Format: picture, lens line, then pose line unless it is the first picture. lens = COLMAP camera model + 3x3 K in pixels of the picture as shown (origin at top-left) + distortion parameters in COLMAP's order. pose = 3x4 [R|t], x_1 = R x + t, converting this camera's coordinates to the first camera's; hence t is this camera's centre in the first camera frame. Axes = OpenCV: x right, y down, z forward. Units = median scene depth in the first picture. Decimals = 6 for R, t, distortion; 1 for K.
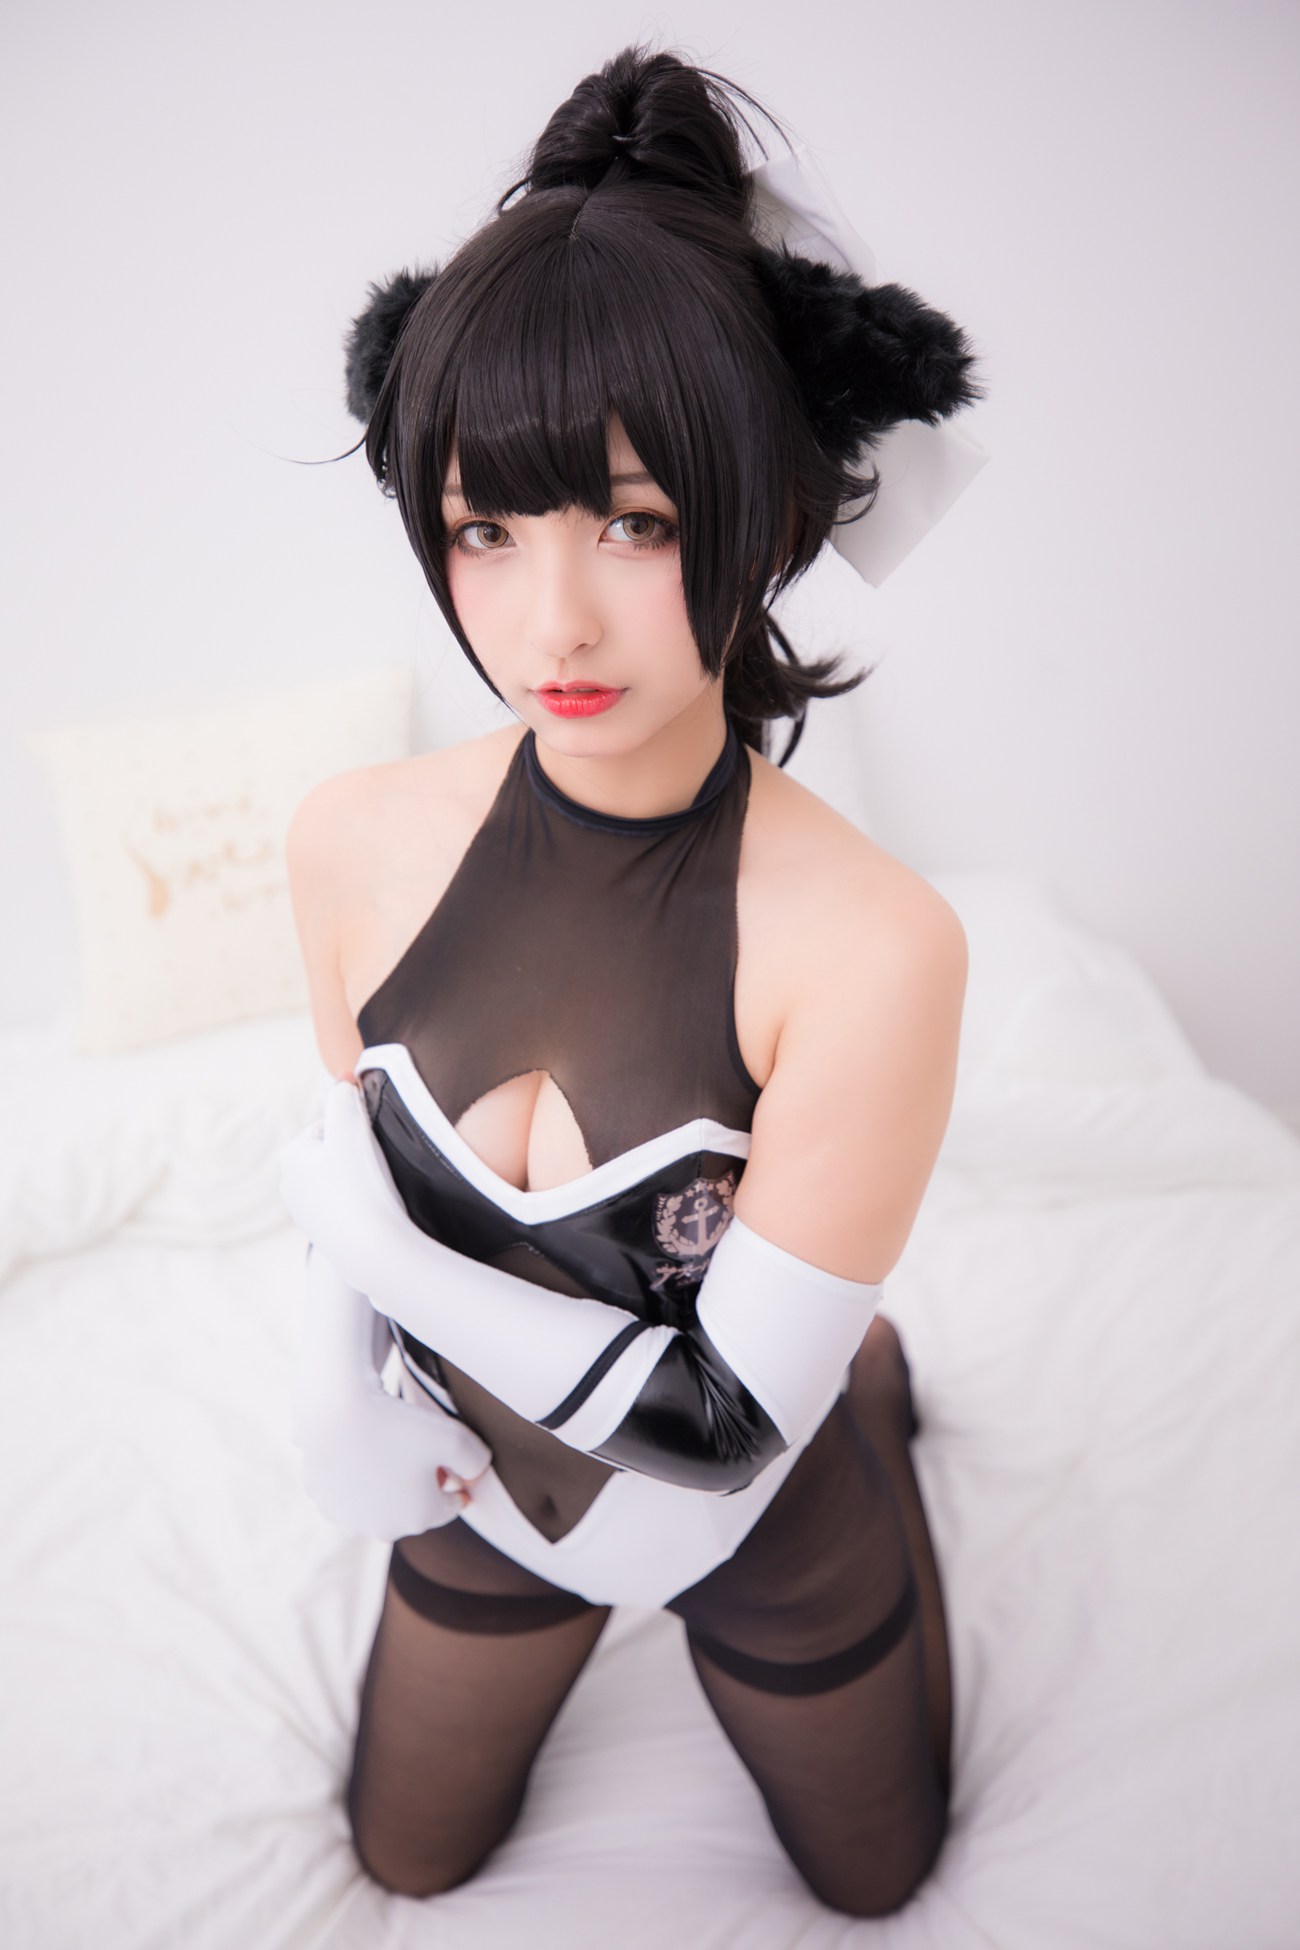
lens RADIAL K [[1976.5, 0, 613.8], [0, 1976.5, 976.2], [0, 0, 1]] dist [0.105658, 0.000000]
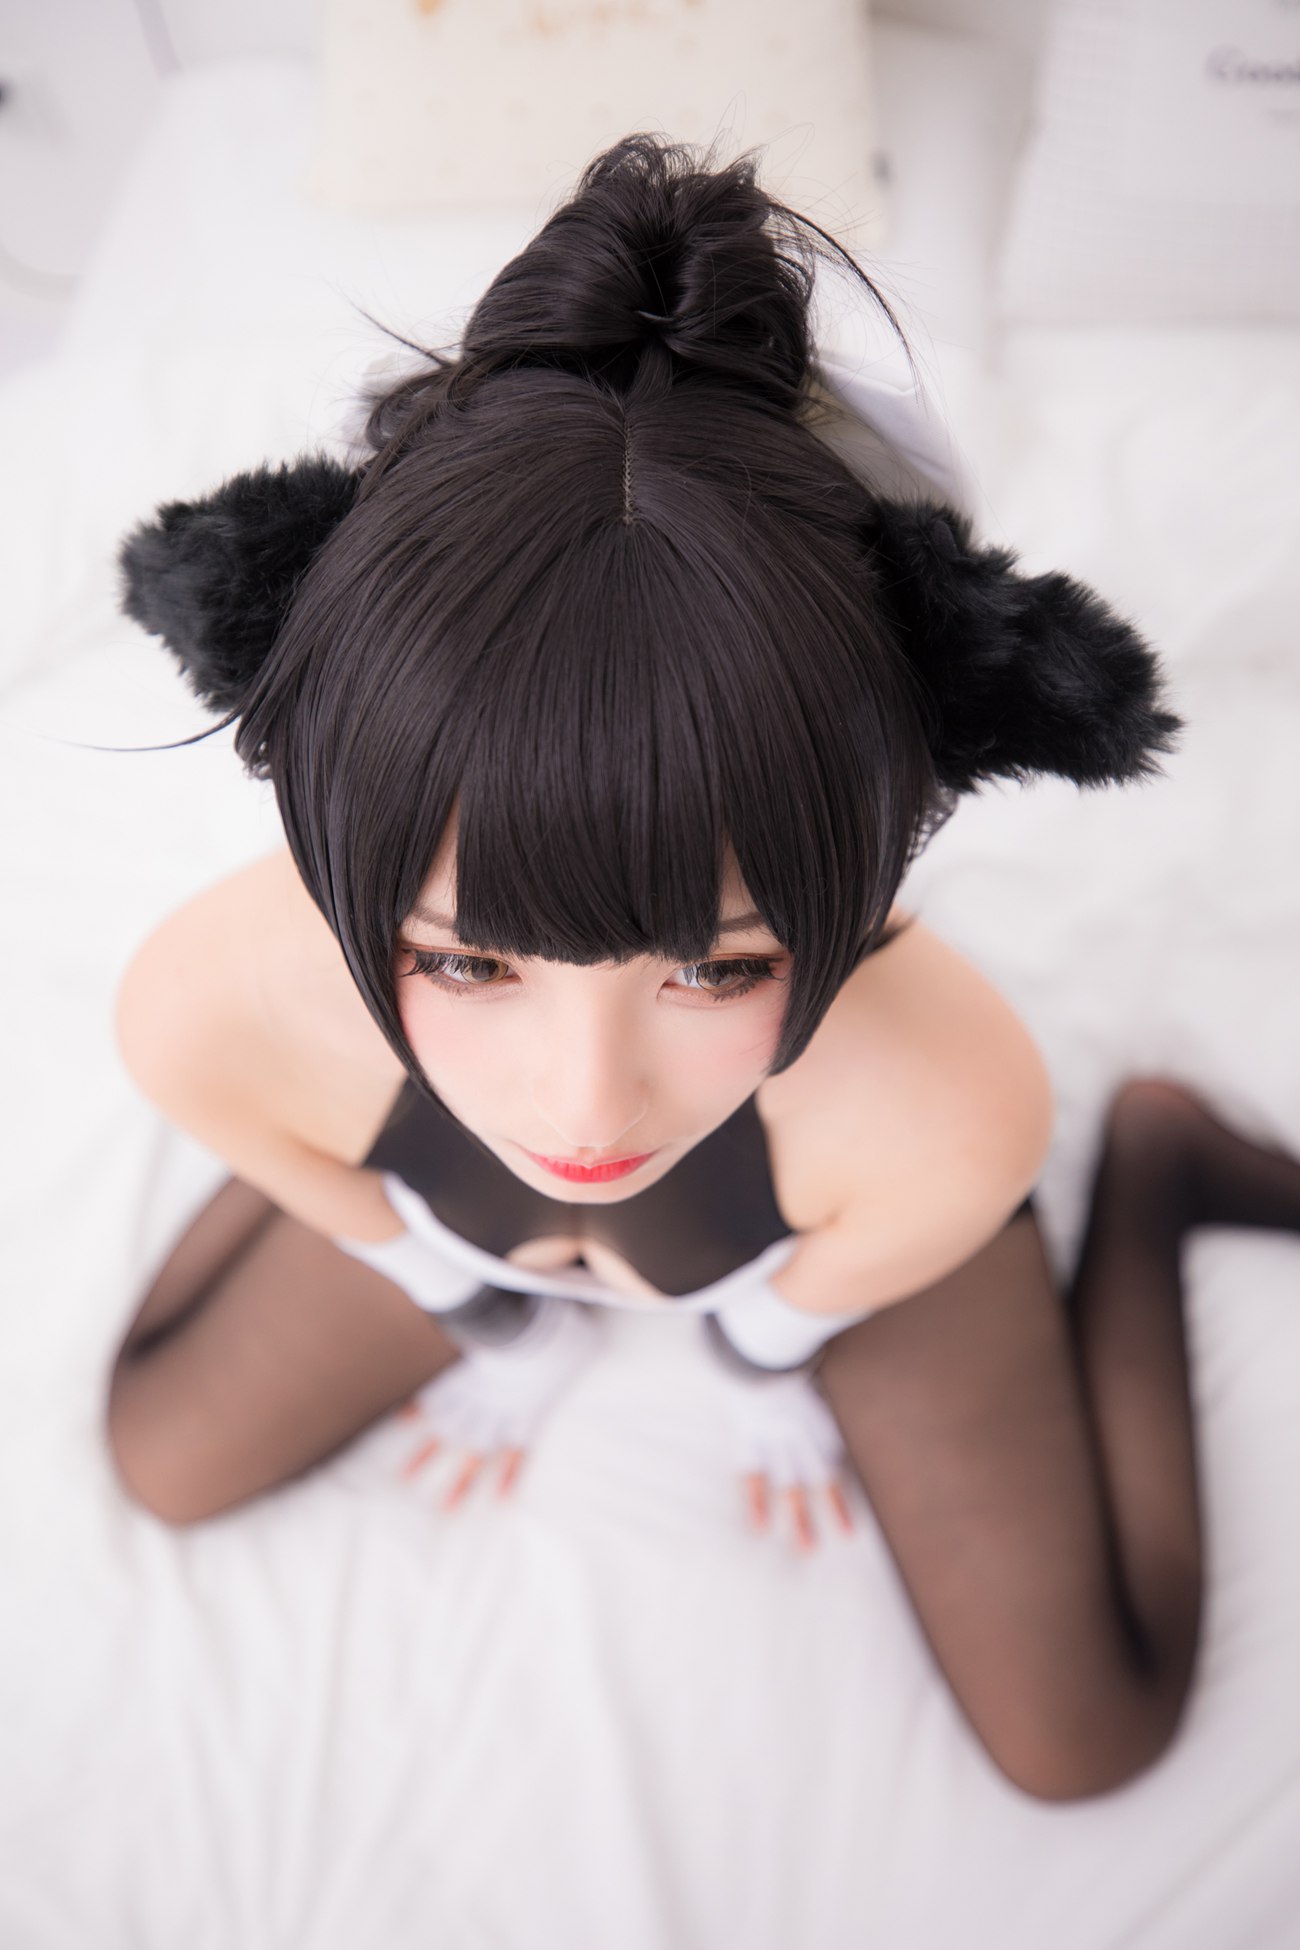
lens RADIAL K [[1976.5, 0, 646.8], [0, 1976.5, 961.3], [0, 0, 1]] dist [0.105658, 0.000000]
pose [[0.956987, -0.053481, 0.285159, -0.193367], [0.001091, 0.983520, 0.180797, -0.338565], [-0.290129, -0.172710, 0.941274, 0.384416]]
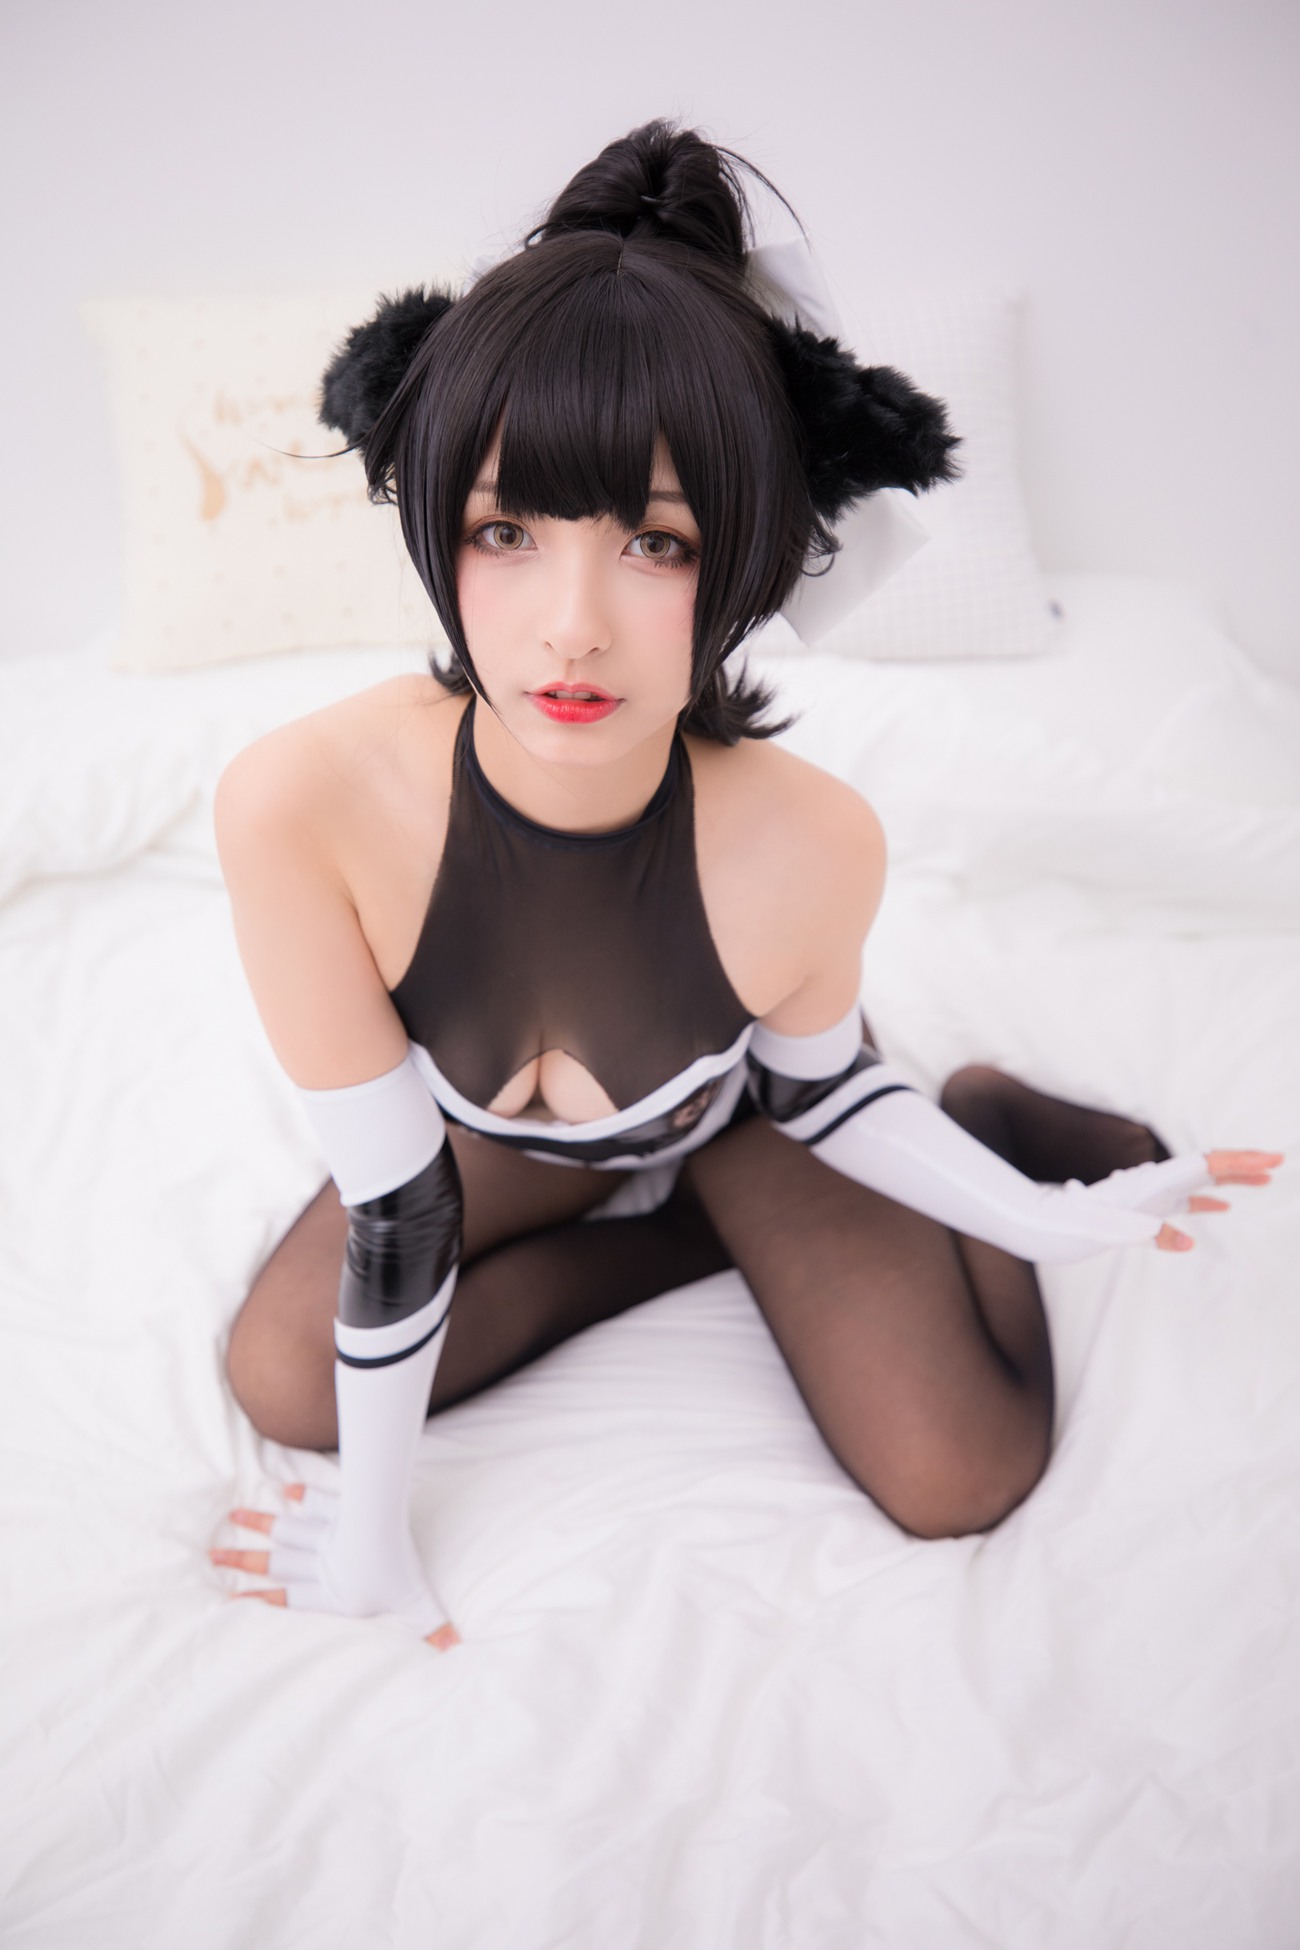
lens RADIAL K [[1976.5, 0, 637.1], [0, 1976.5, 944.0], [0, 0, 1]] dist [0.105658, 0.000000]
pose [[0.970304, 0.089707, 0.224641, -0.213419], [-0.067471, 0.992203, -0.104790, 0.094381], [-0.232290, 0.086522, 0.968791, -0.003168]]
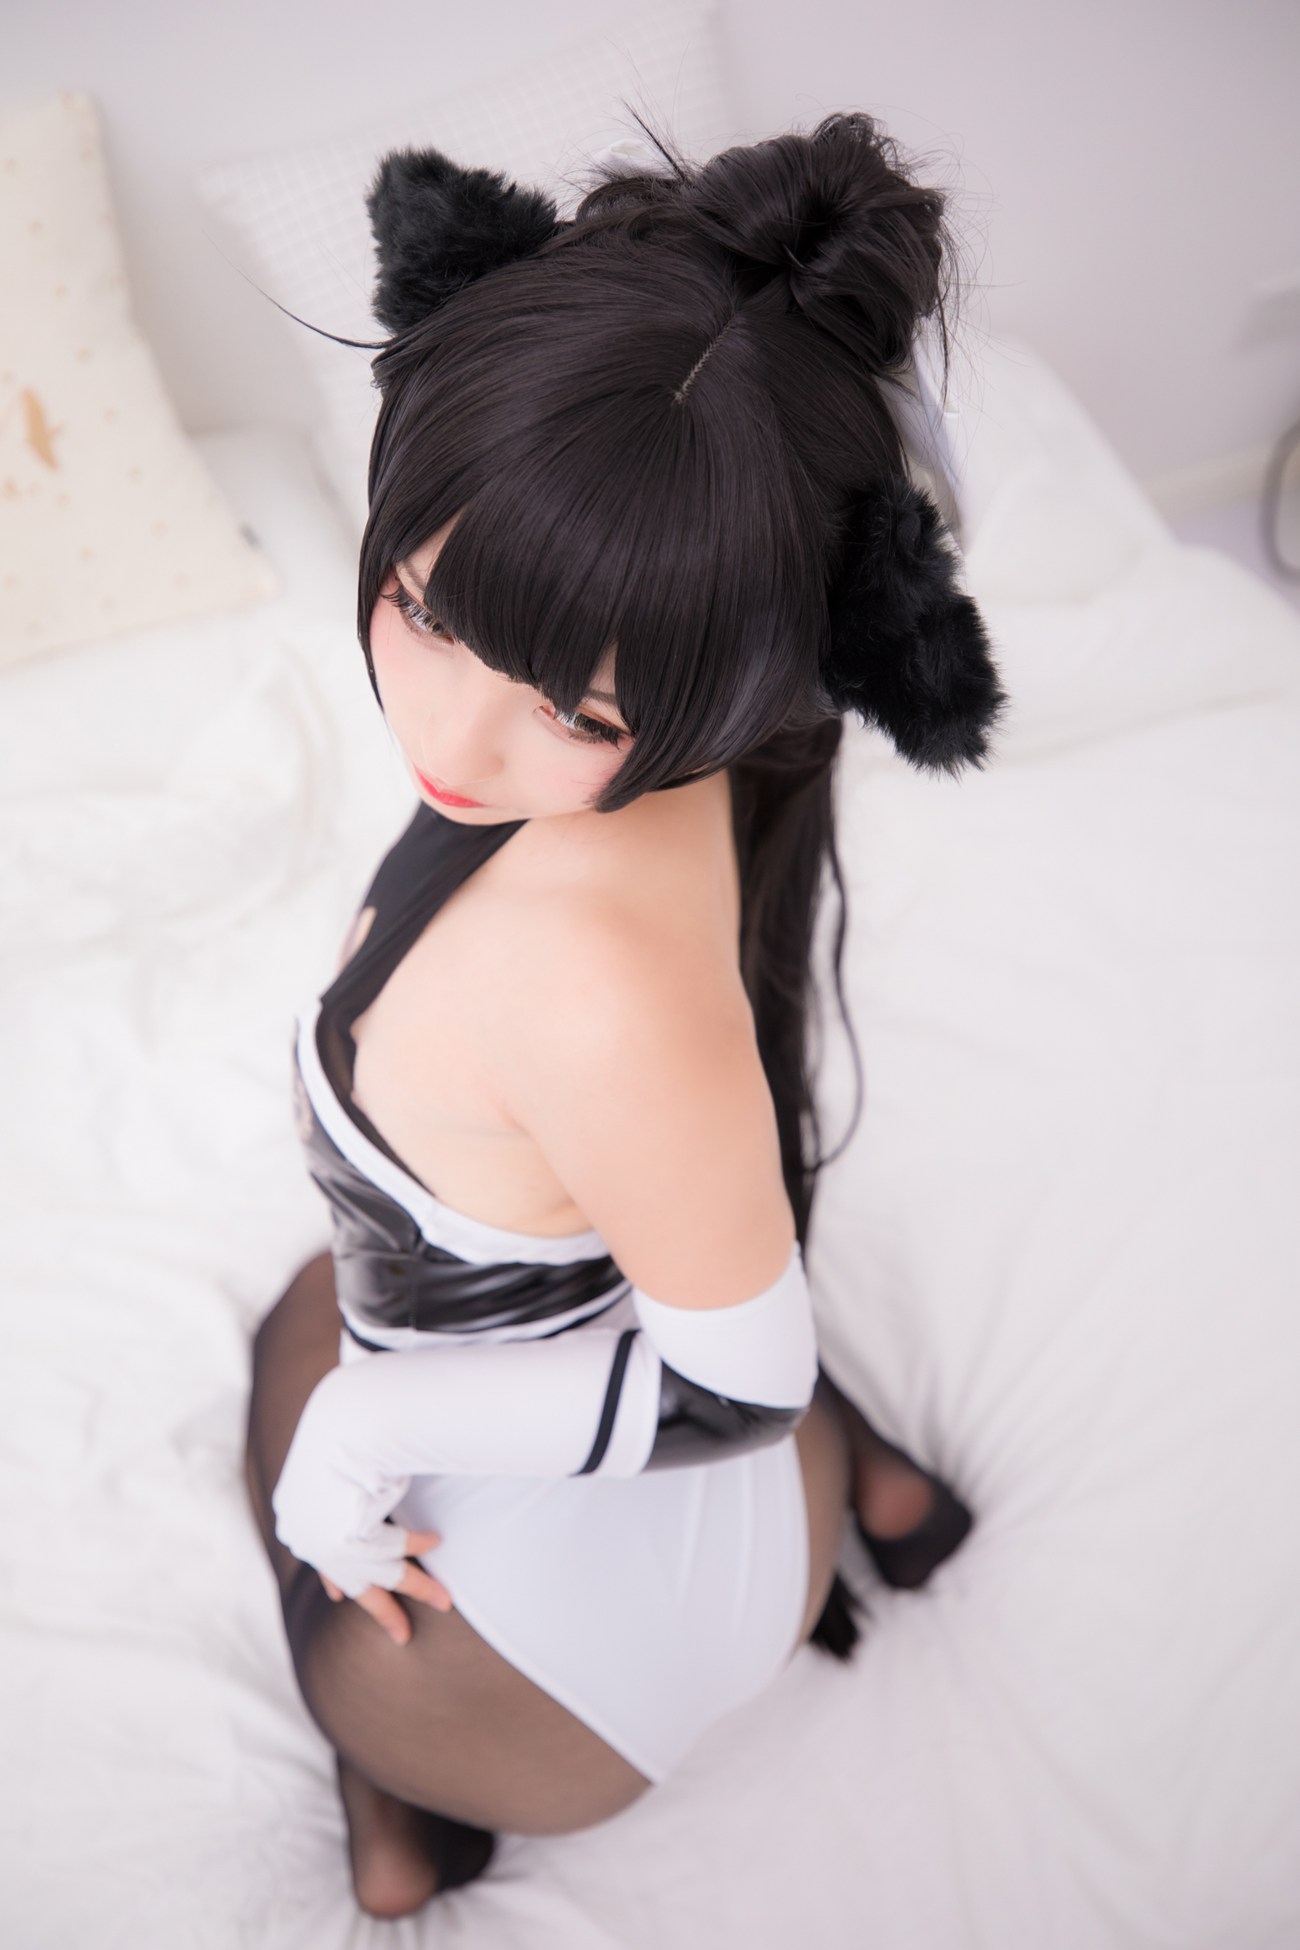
lens RADIAL K [[1976.5, 0, 665.8], [0, 1976.5, 964.2], [0, 0, 1]] dist [0.105658, 0.000000]
pose [[0.868995, 0.415693, 0.268417, -0.143629], [-0.492622, 0.777872, 0.390177, -0.491555], [-0.046600, -0.471290, 0.880746, 0.172075]]
